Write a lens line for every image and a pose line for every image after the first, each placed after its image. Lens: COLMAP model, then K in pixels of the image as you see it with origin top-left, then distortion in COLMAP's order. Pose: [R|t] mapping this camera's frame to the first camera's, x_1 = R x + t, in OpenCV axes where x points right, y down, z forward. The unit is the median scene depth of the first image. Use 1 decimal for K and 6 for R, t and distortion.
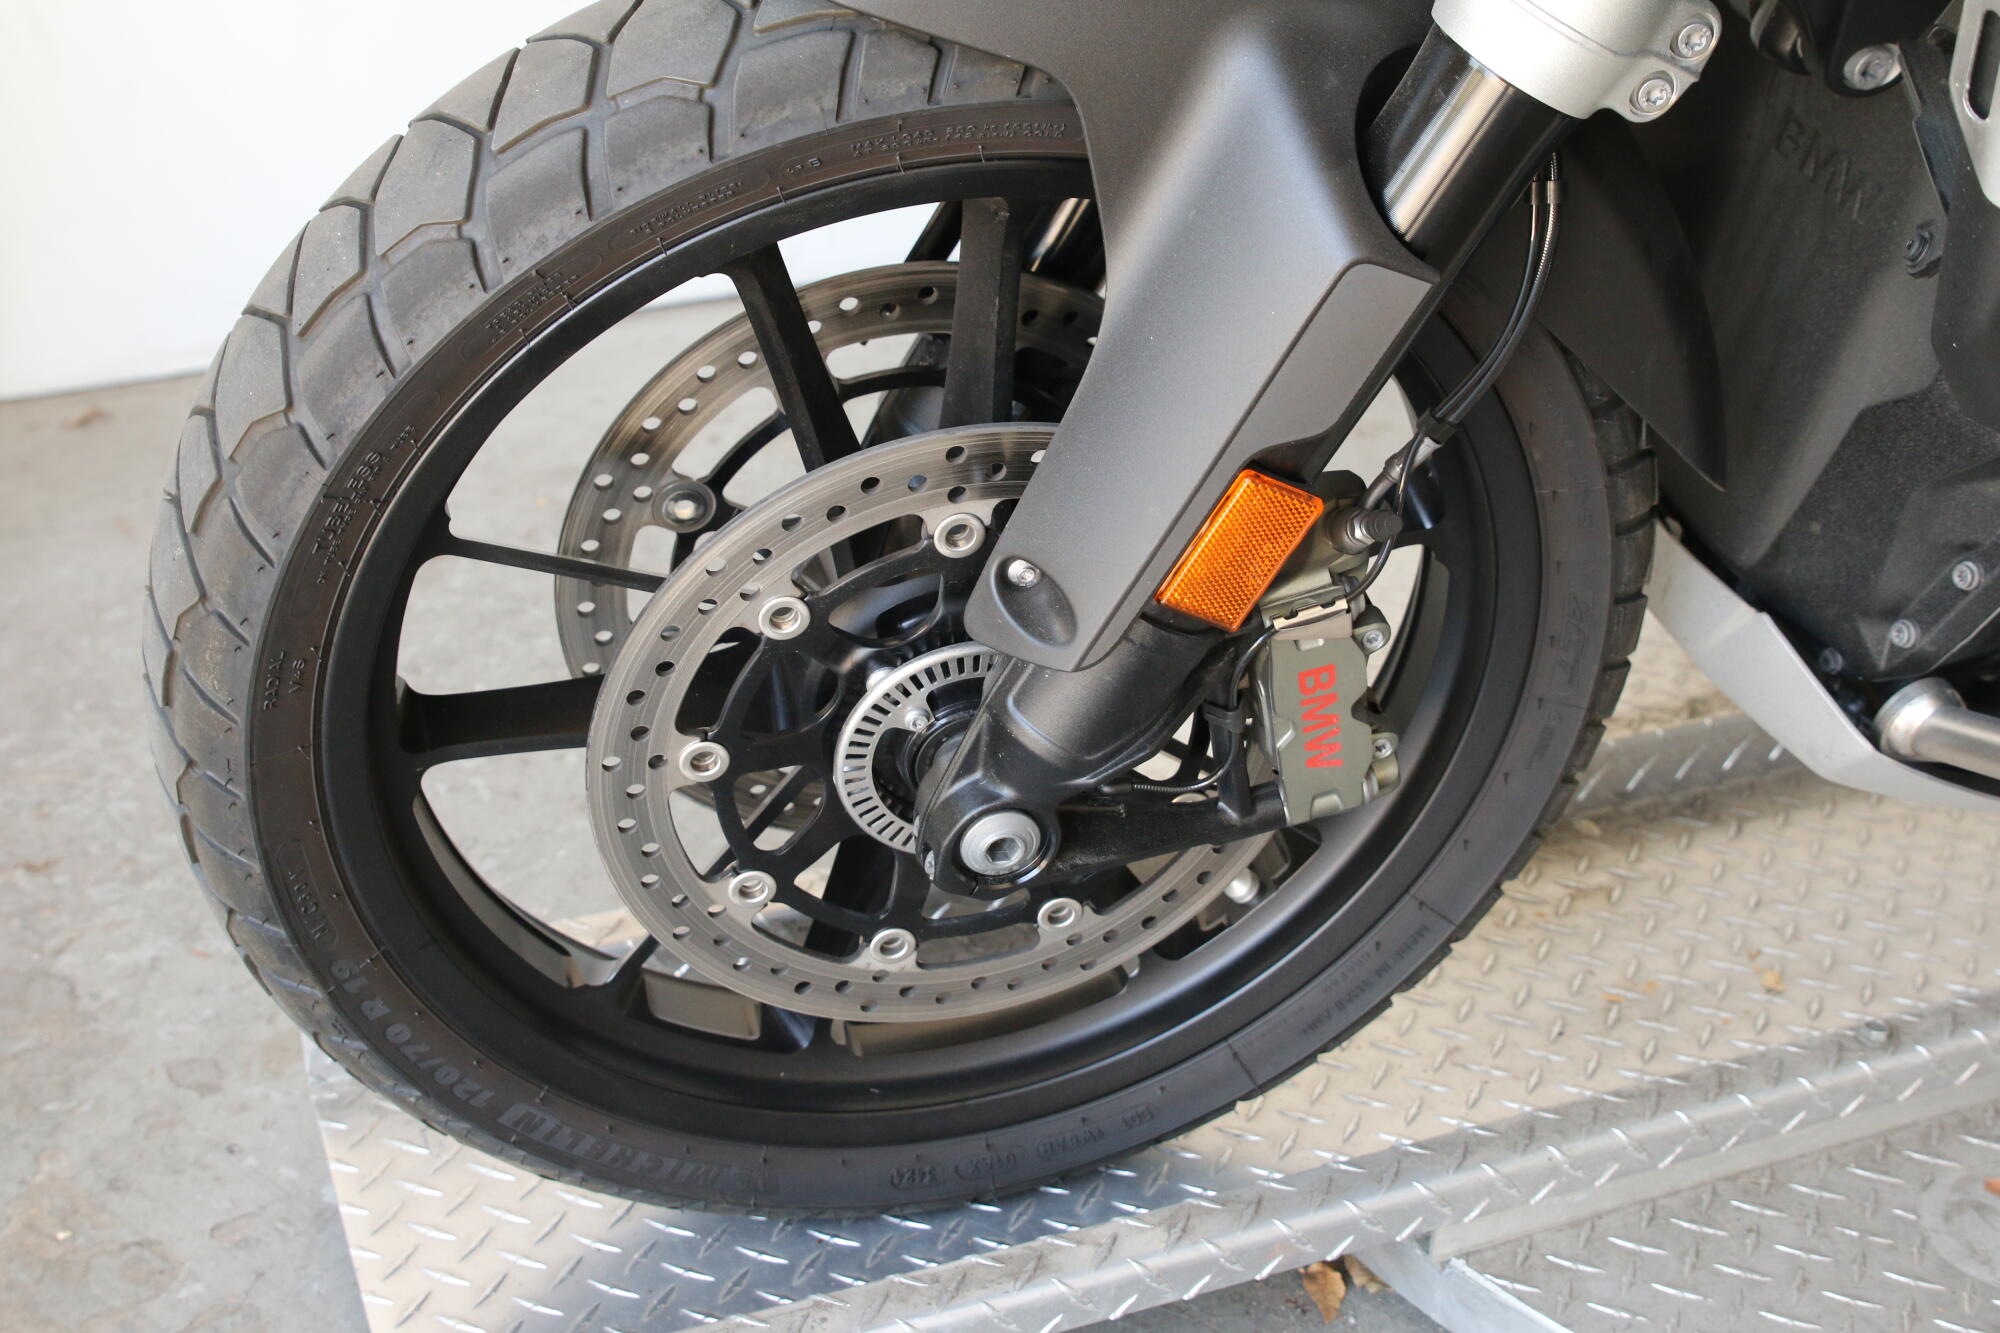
lens RADIAL K [[2529.2, 0, 997.9], [0, 2529.2, 611.6], [0, 0, 1]] dist [-0.098117, 0.099936]
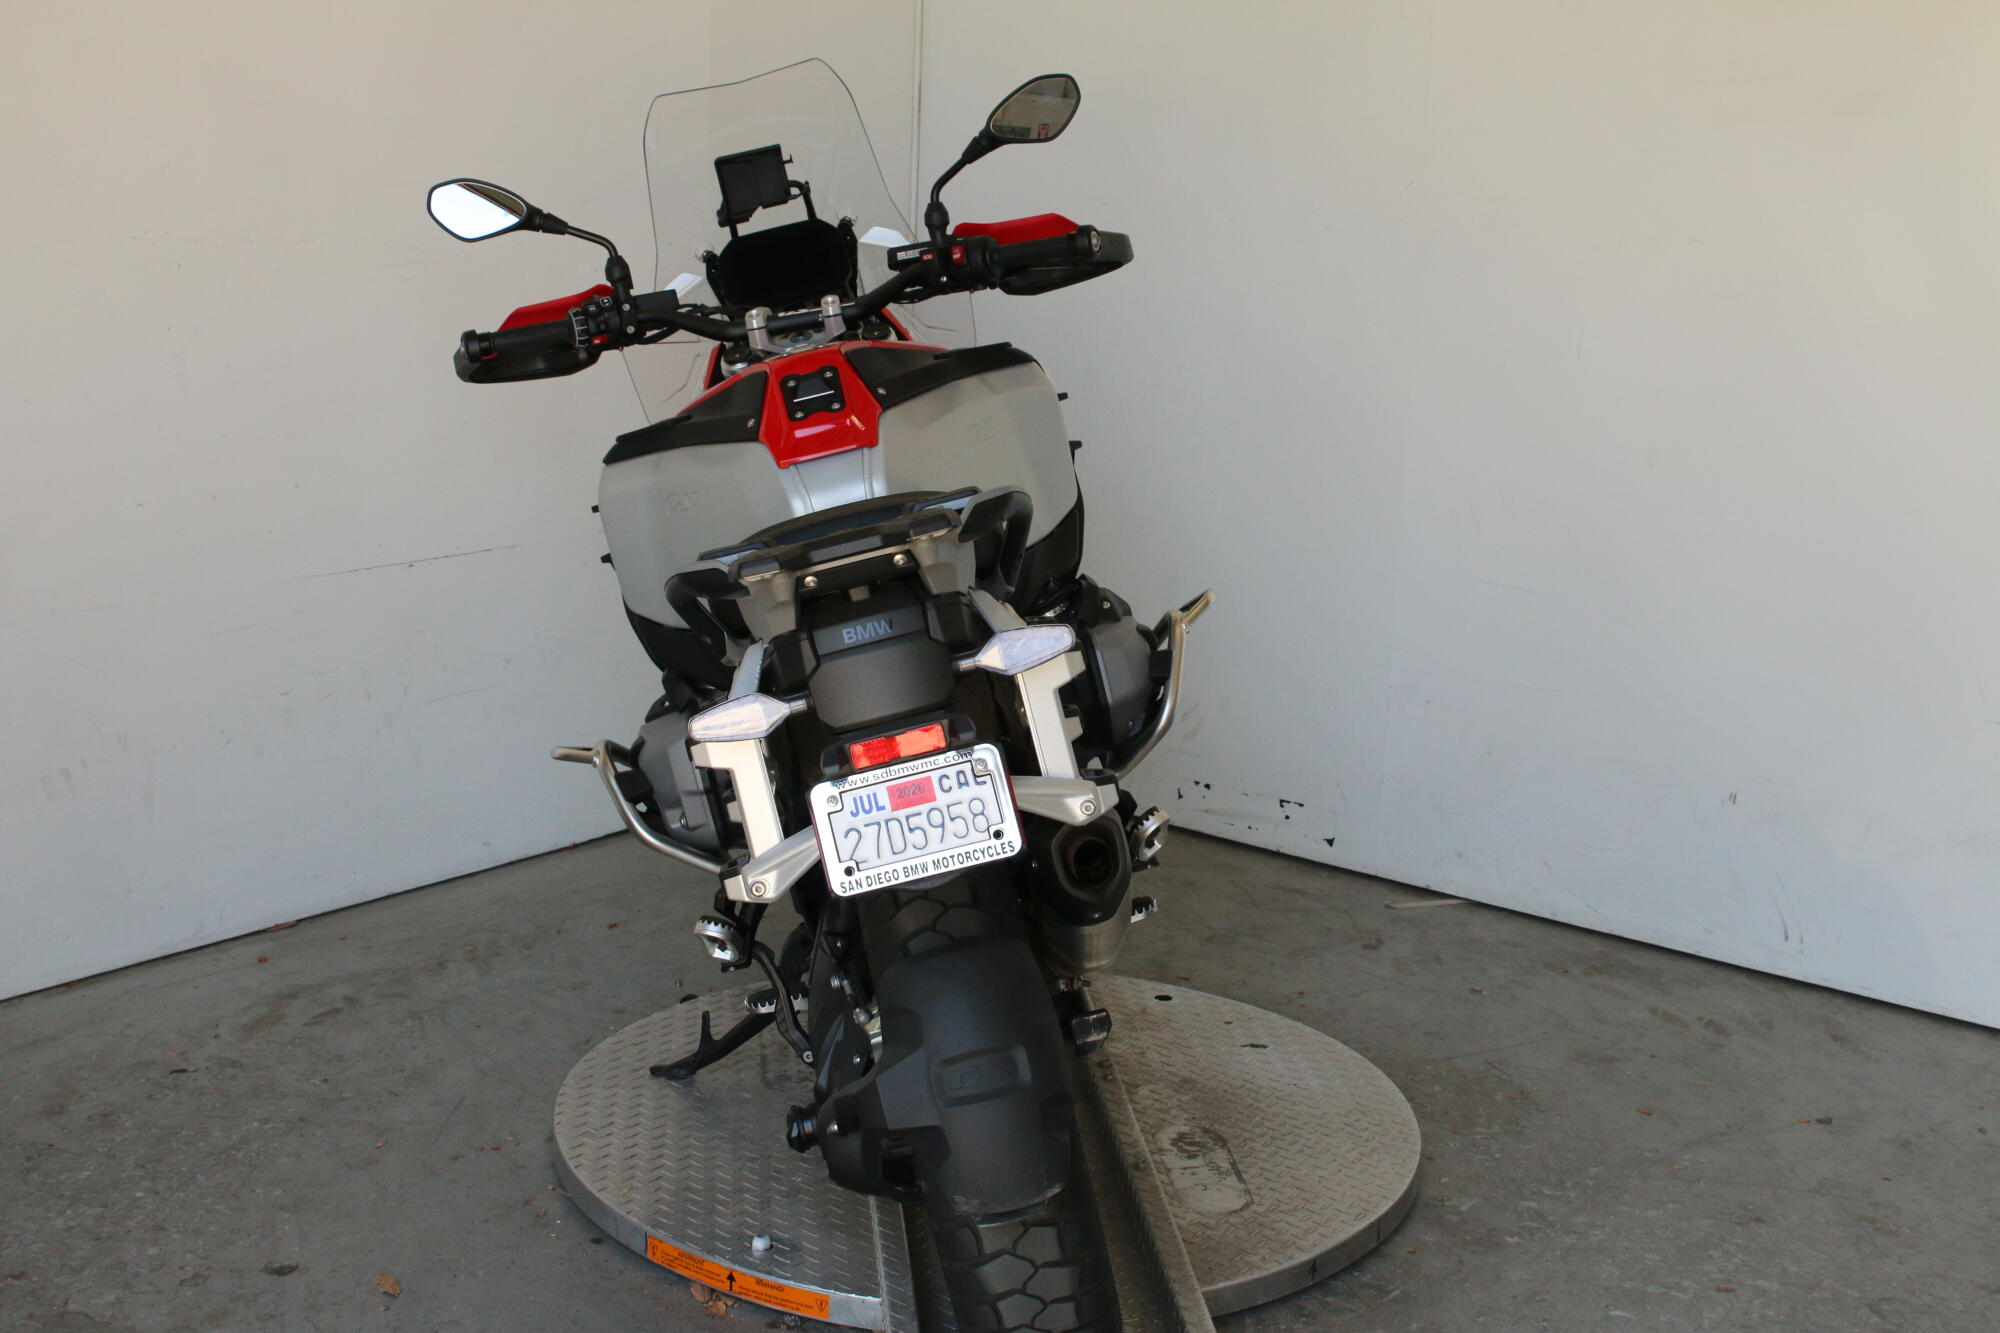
lens RADIAL K [[2536.9, 0, 996.0], [0, 2536.9, 615.6], [0, 0, 1]] dist [-0.109636, 0.116237]
pose [[0.899913, -0.064439, 0.431282, -0.766922], [0.164415, 0.966169, -0.198711, 0.177401], [-0.403887, 0.249732, 0.880062, -1.726270]]
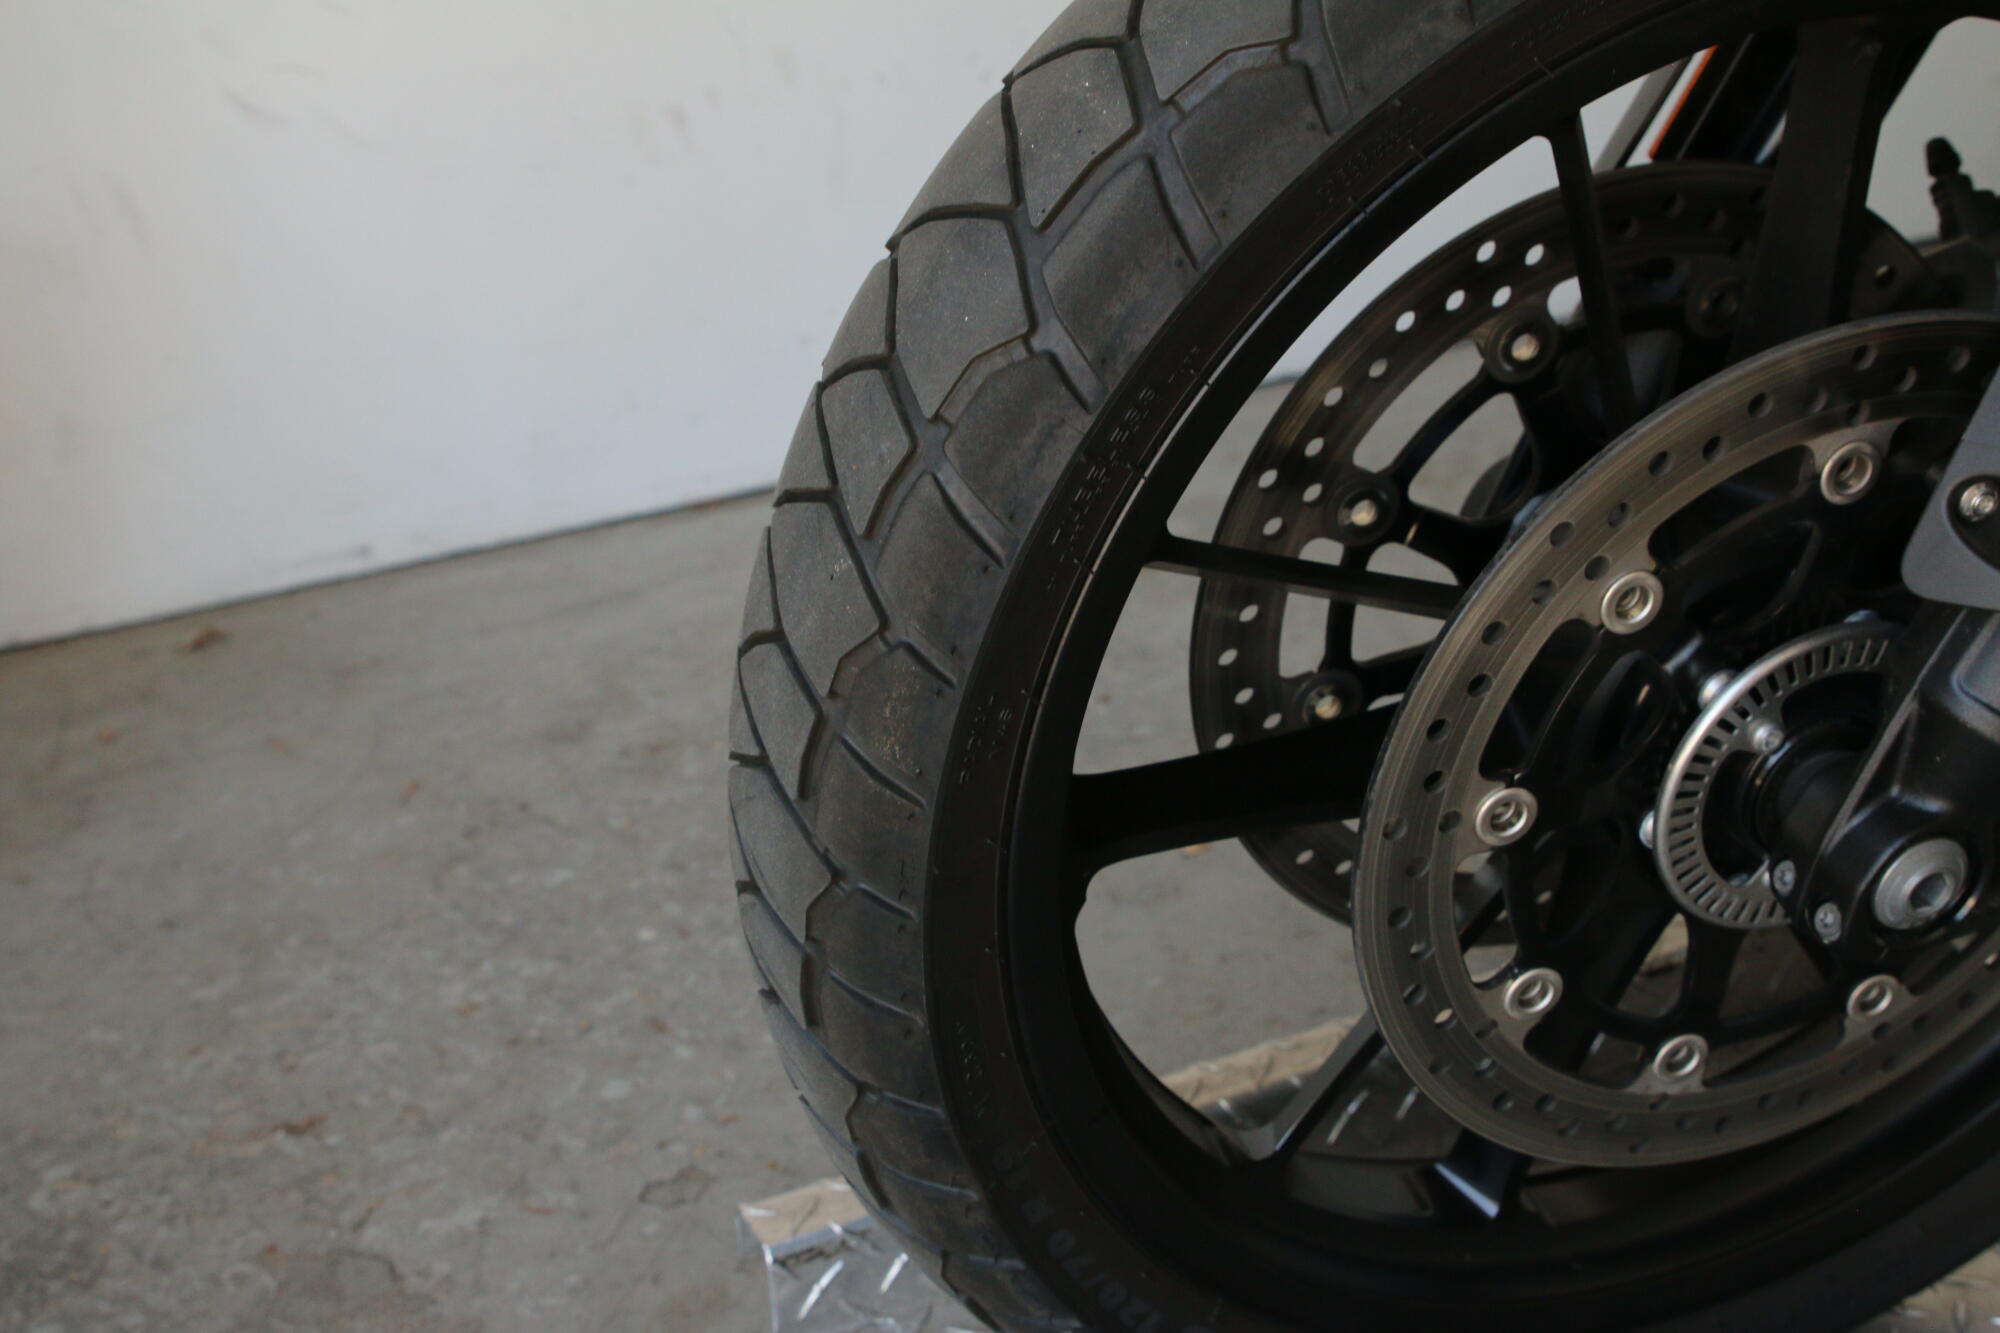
lens RADIAL K [[2503.4, 0, 1002.0], [0, 2503.4, 619.4], [0, 0, 1]] dist [-0.104726, 0.093312]
pose [[0.994940, -0.085497, 0.052776, -0.283625], [0.090349, 0.991111, -0.097657, 0.057343], [-0.043958, 0.101931, 0.993820, 0.260342]]
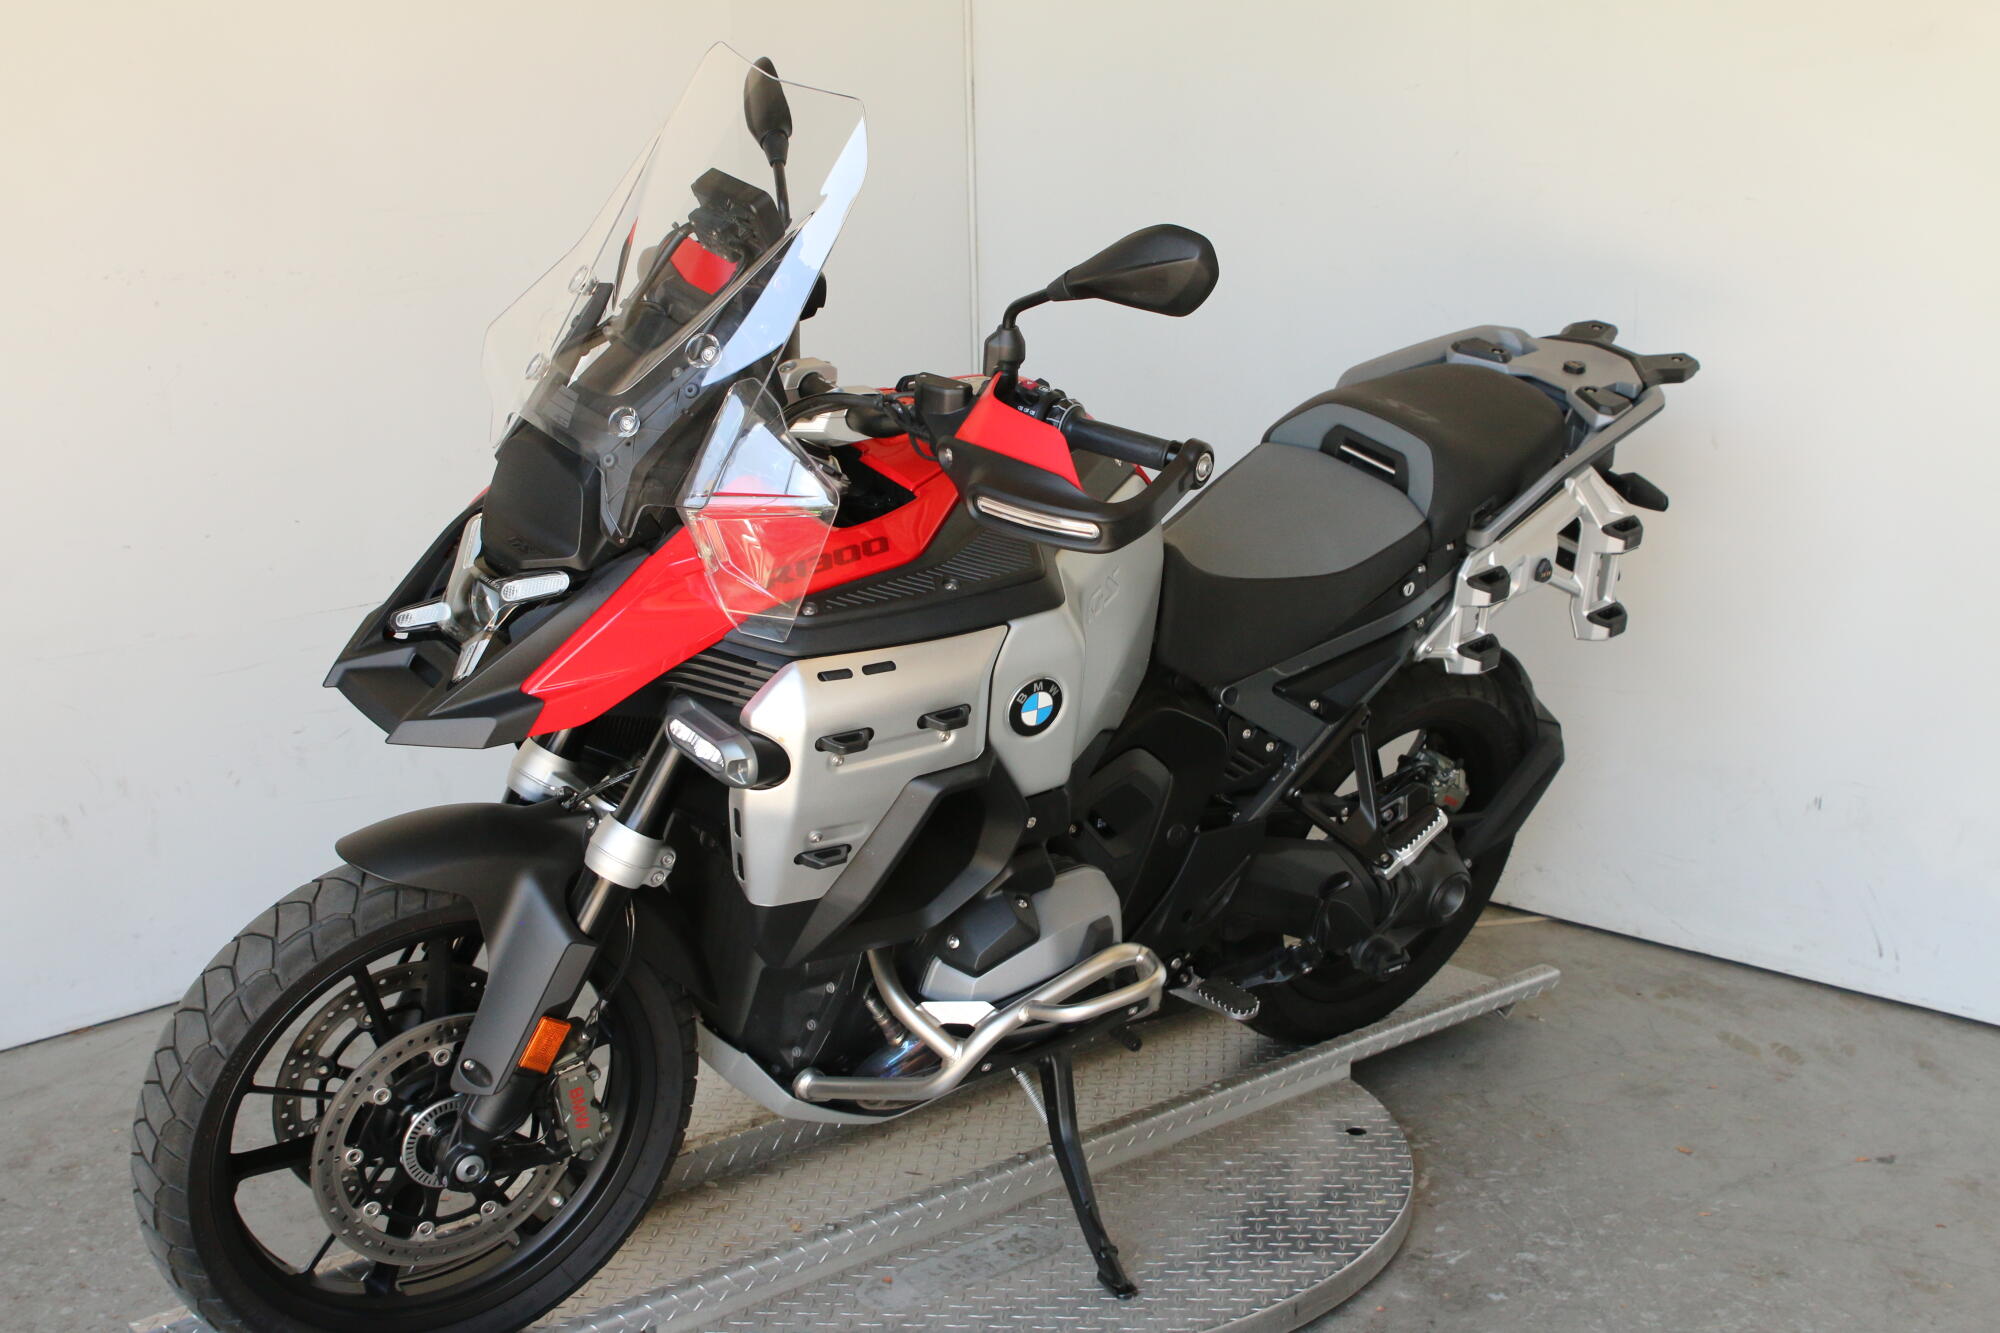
lens RADIAL K [[2536.5, 0, 997.0], [0, 2536.5, 644.1], [0, 0, 1]] dist [-0.107008, 0.125454]
pose [[0.942409, -0.096706, 0.320178, -0.261460], [0.170567, 0.962410, -0.211360, 0.204819], [-0.287703, 0.253799, 0.923479, -1.710237]]
